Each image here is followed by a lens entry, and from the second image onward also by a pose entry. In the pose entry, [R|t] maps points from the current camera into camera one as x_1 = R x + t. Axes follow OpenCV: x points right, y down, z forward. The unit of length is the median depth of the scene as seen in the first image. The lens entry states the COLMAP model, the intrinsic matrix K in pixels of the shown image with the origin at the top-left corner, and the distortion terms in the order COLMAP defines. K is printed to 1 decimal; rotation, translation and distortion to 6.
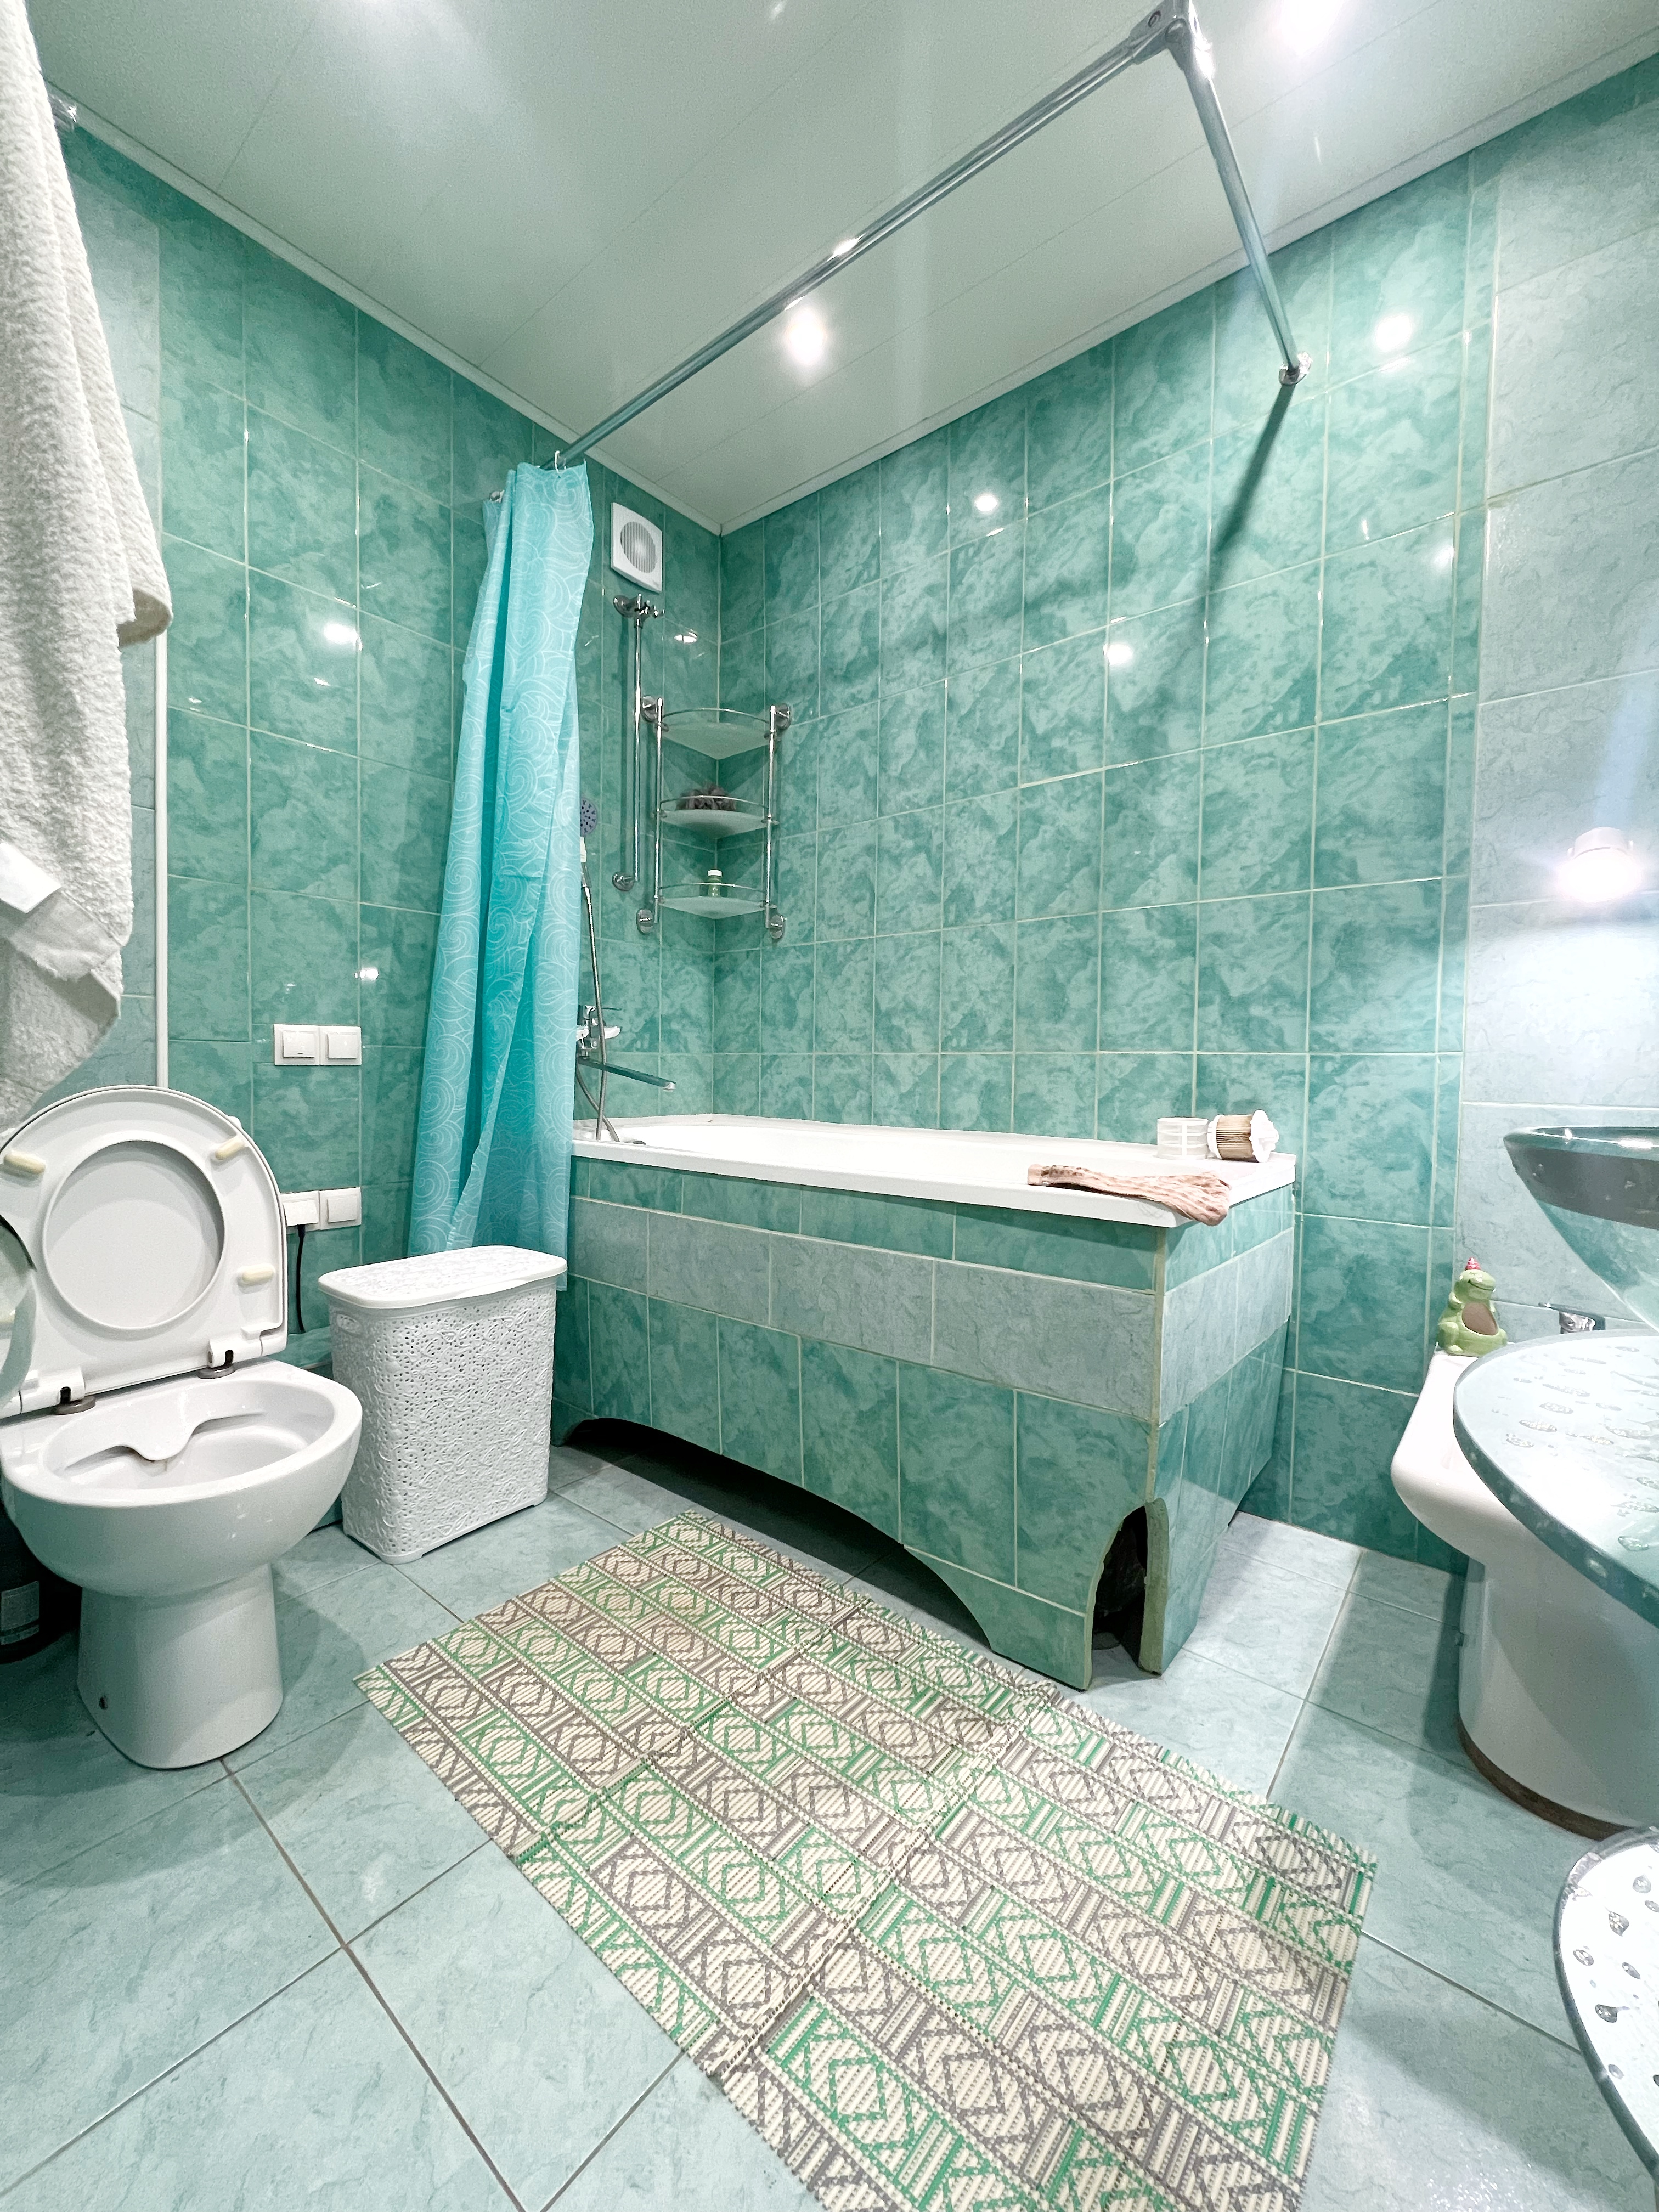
lens RADIAL K [[879.6, 0, 835.0], [0, 879.6, 1105.0], [0, 0, 1]] dist [-0.000933, -0.000178]
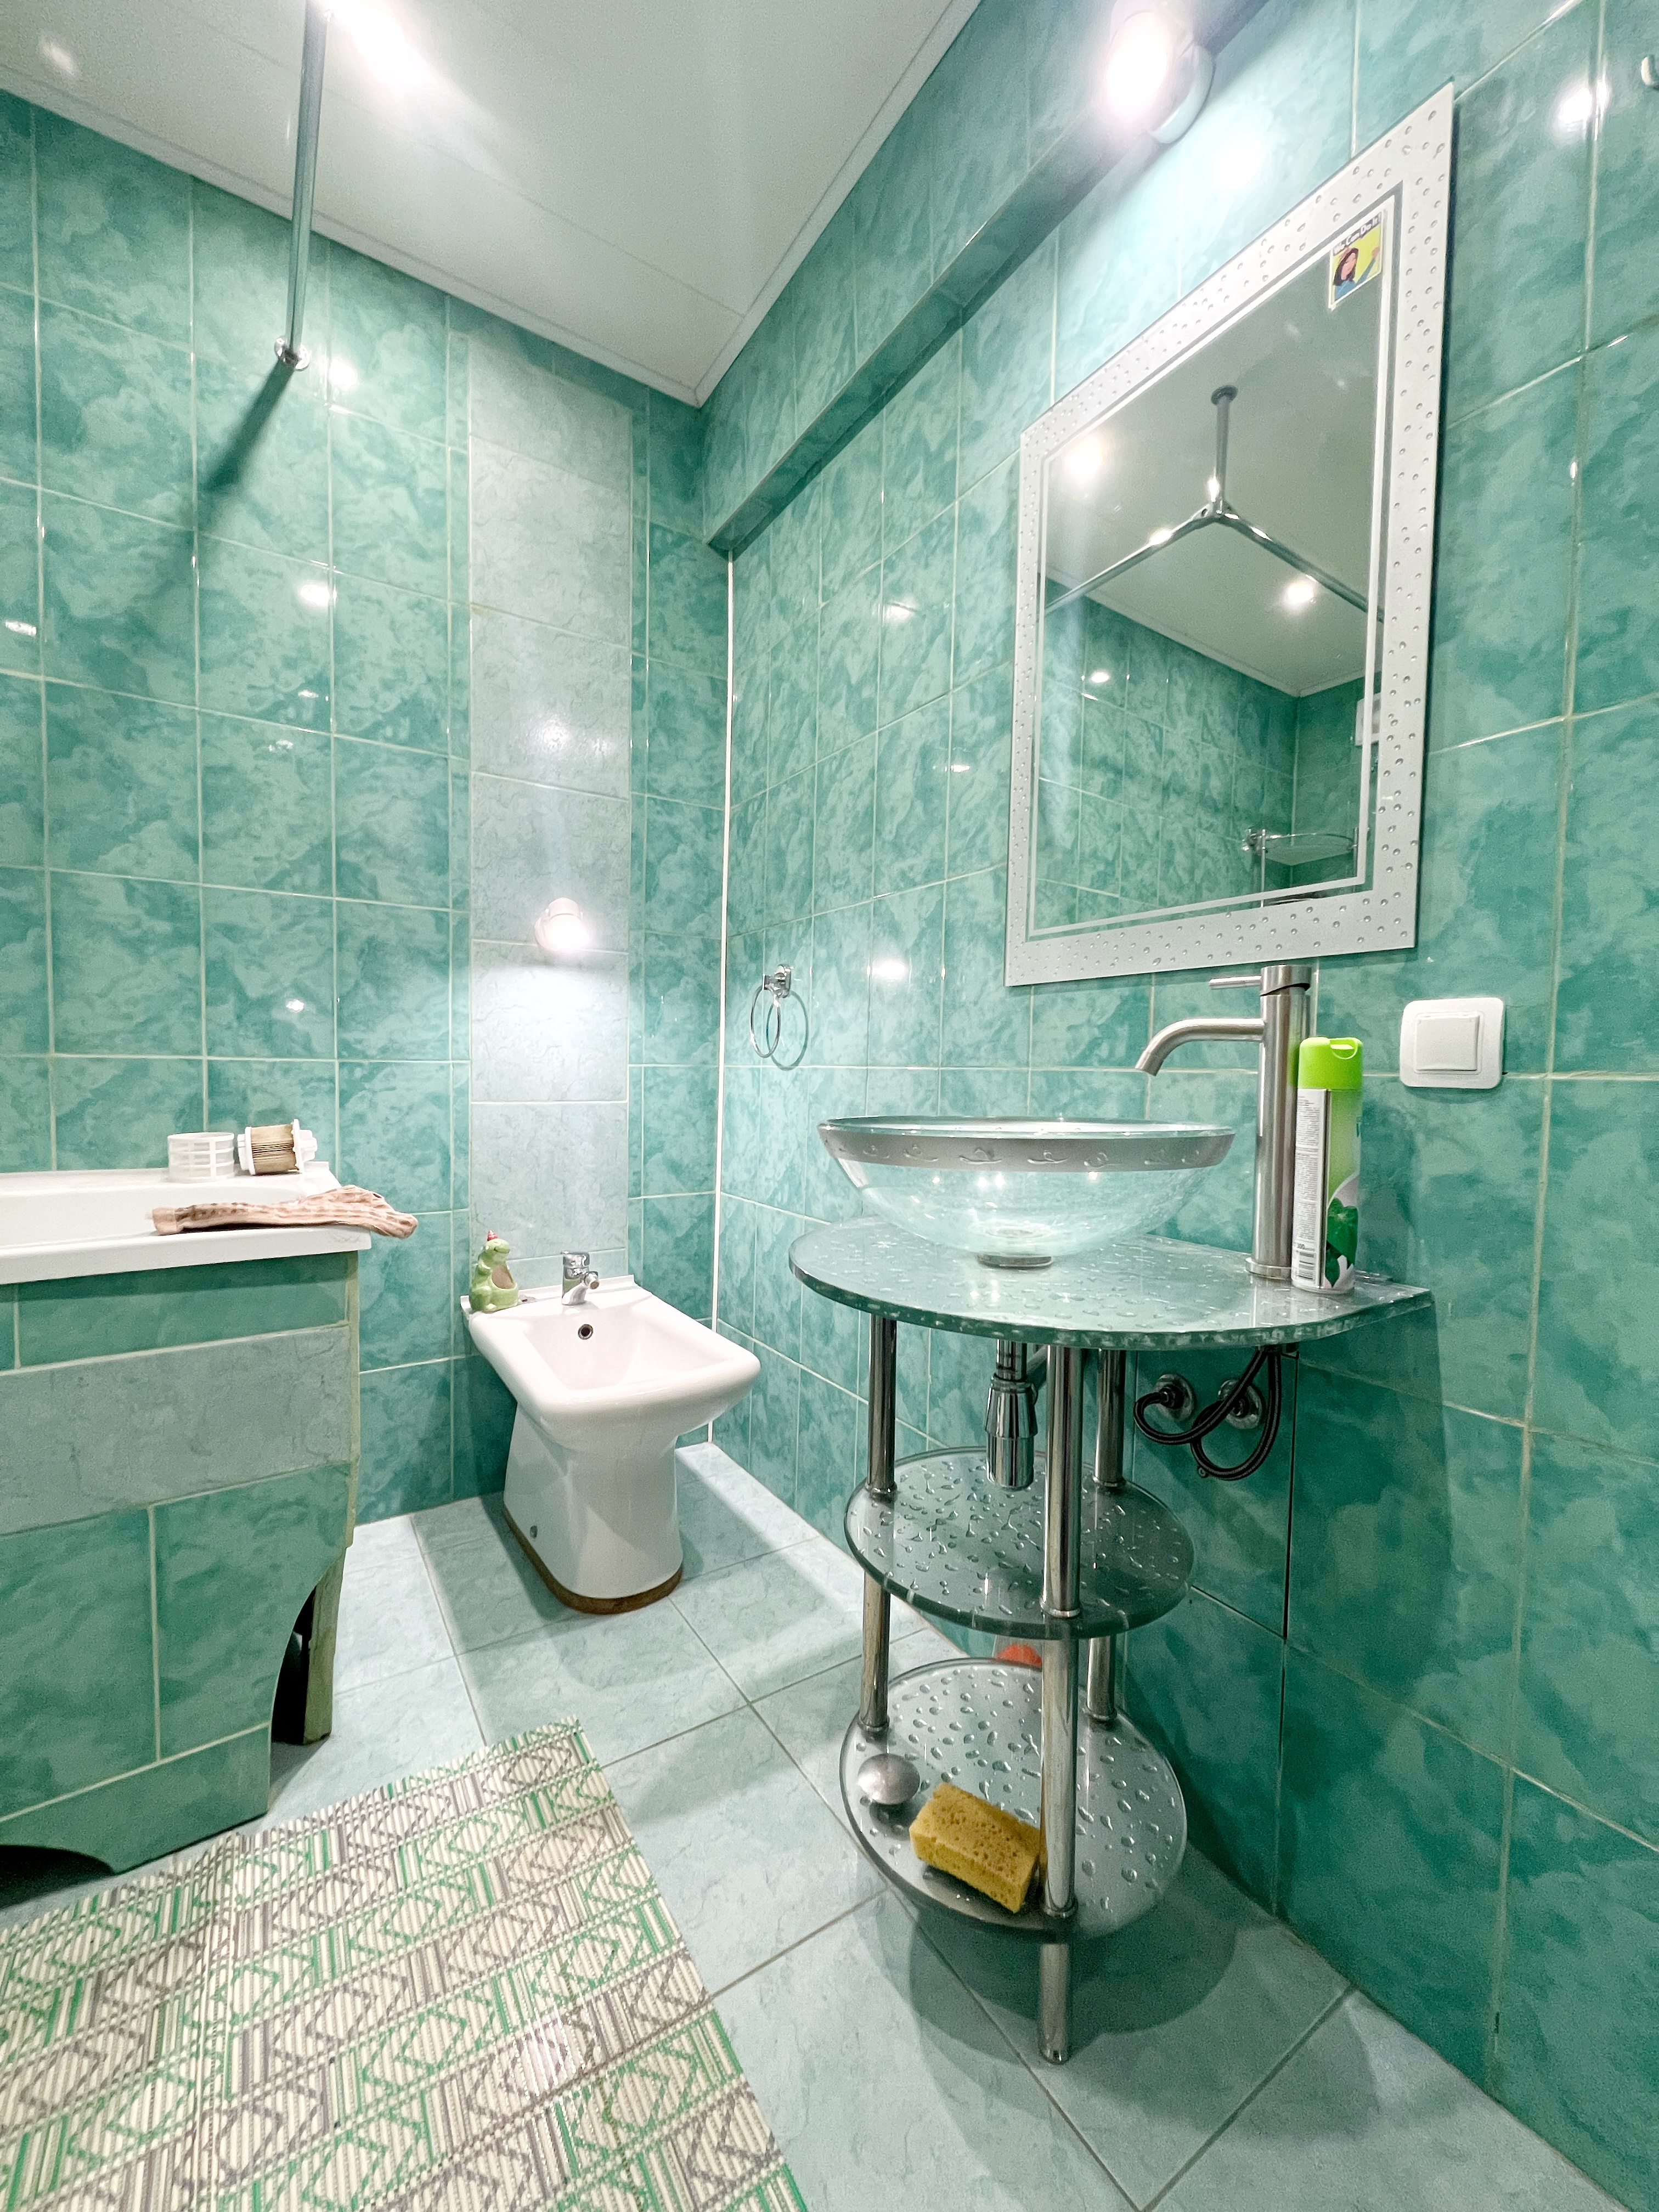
lens RADIAL K [[879.6, 0, 836.0], [0, 879.6, 1105.8], [0, 0, 1]] dist [-0.000933, -0.000178]
pose [[0.302156, -0.046113, 0.952143, -0.263553], [0.036984, 0.998644, 0.036628, -0.023036], [-0.952541, 0.024147, 0.303451, 0.157973]]
